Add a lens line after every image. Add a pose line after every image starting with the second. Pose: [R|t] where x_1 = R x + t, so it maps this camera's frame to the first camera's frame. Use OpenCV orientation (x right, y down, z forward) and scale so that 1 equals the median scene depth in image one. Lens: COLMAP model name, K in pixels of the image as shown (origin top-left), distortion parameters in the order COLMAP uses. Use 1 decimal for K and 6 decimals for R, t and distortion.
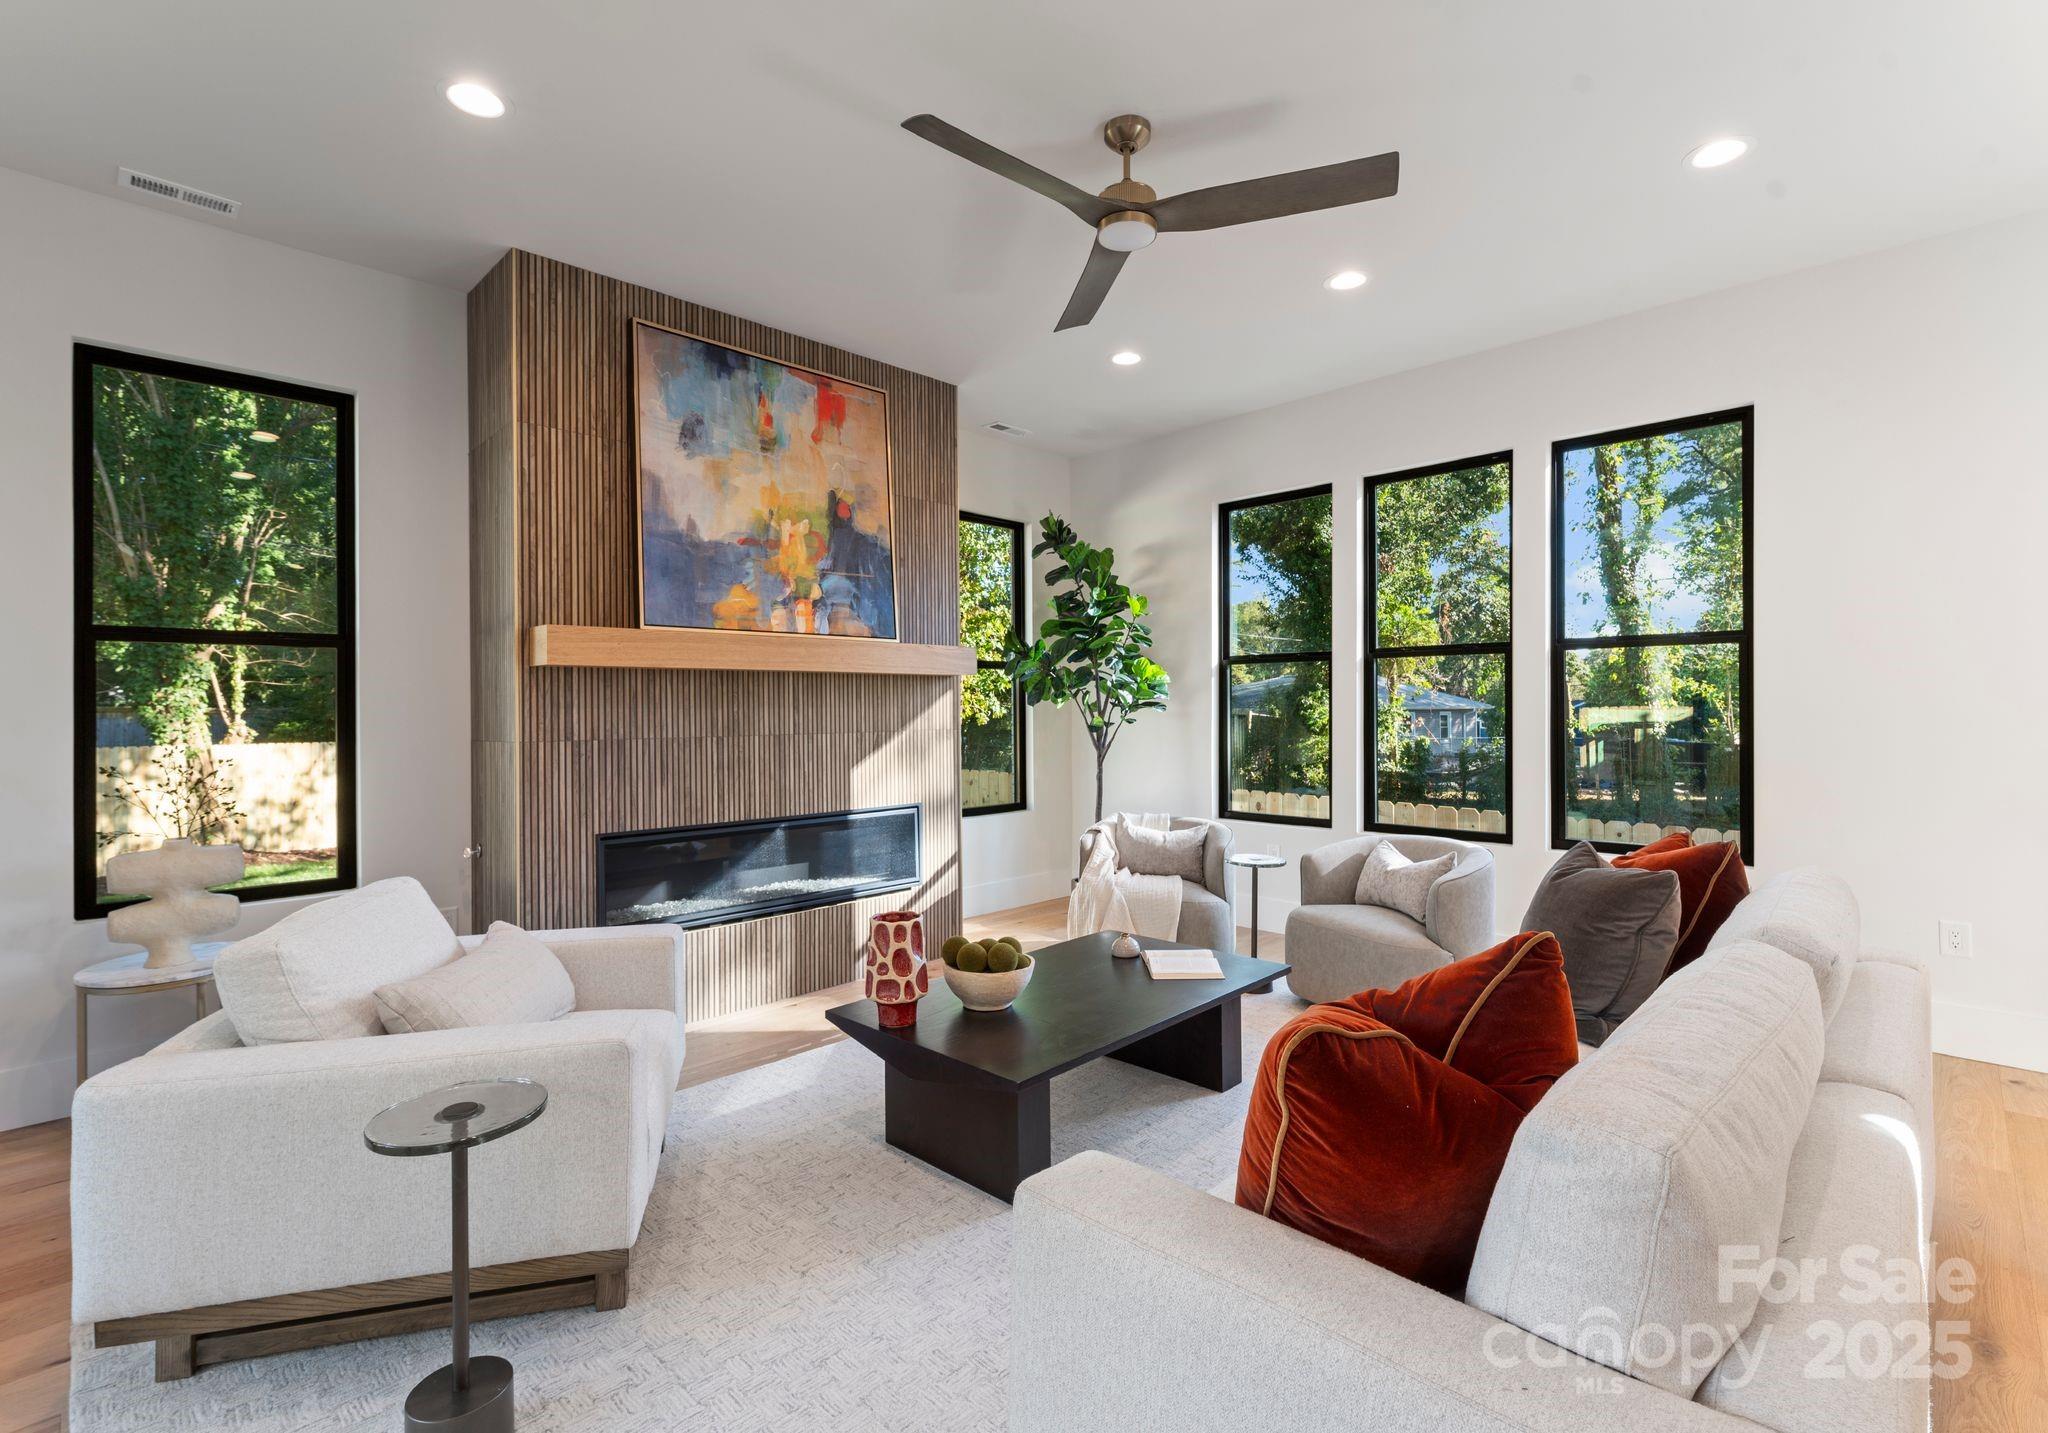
lens RADIAL K [[895.6, 0, 1024.0], [0, 895.6, 716.5], [0, 0, 1]] dist [0.000710, 0.000012]
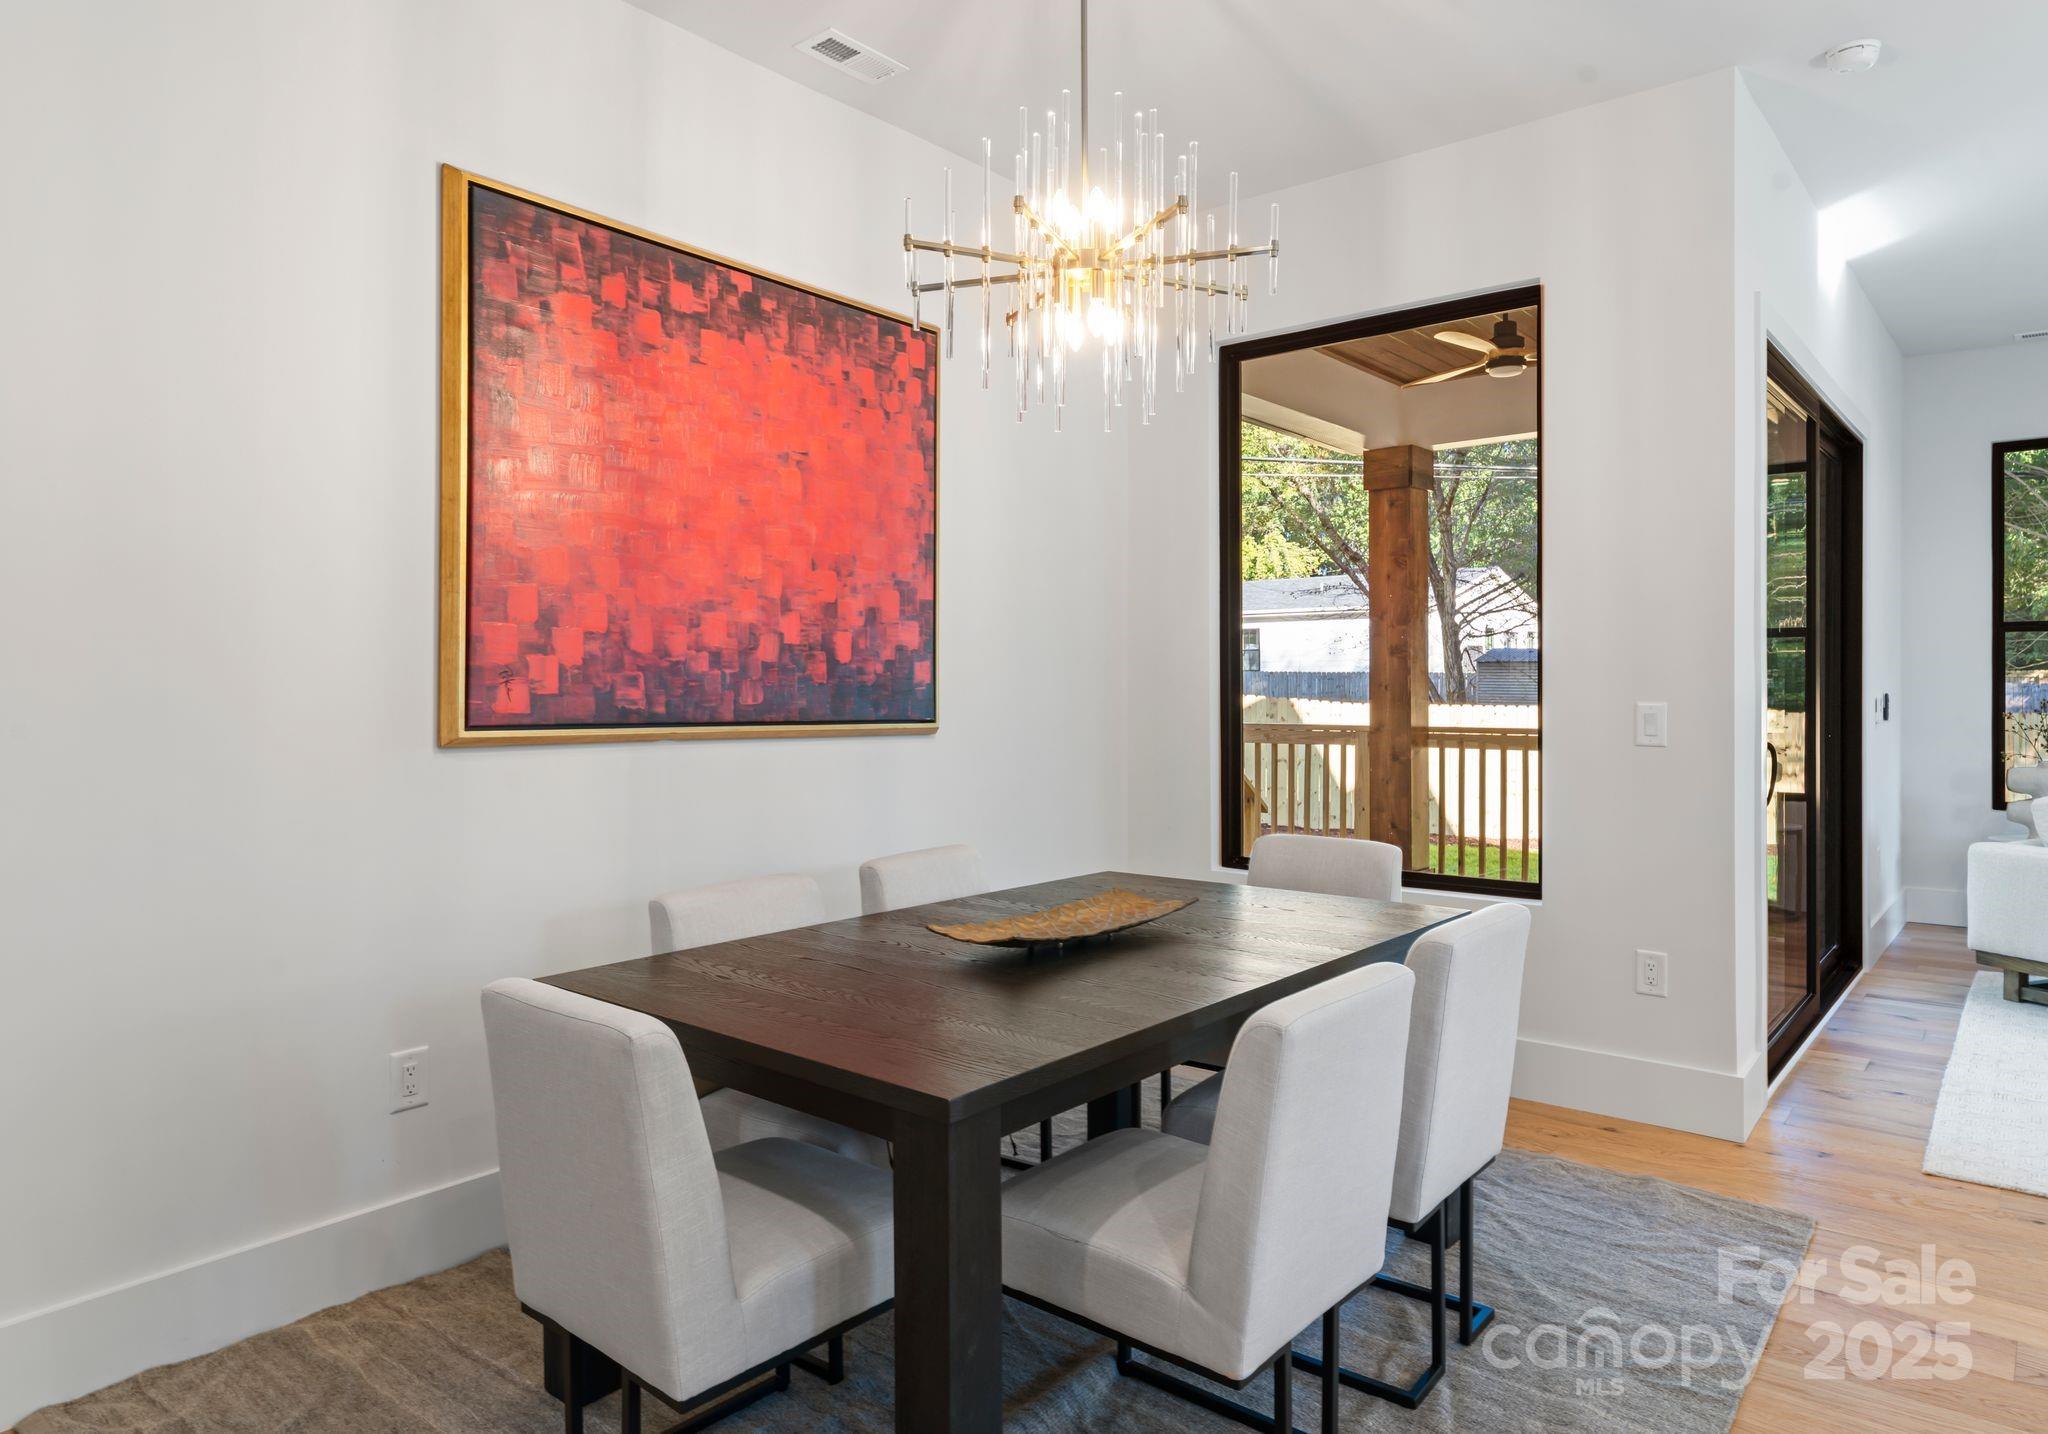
lens RADIAL K [[1259.7, 0, 1024.6], [0, 1259.7, 683.8], [0, 0, 1]] dist [0.001877, 0.000828]
pose [[0.065820, 0.002287, -0.997829, 1.797985], [0.001586, 0.999996, 0.002397, -0.003694], [0.997830, -0.001741, 0.065816, -1.456372]]
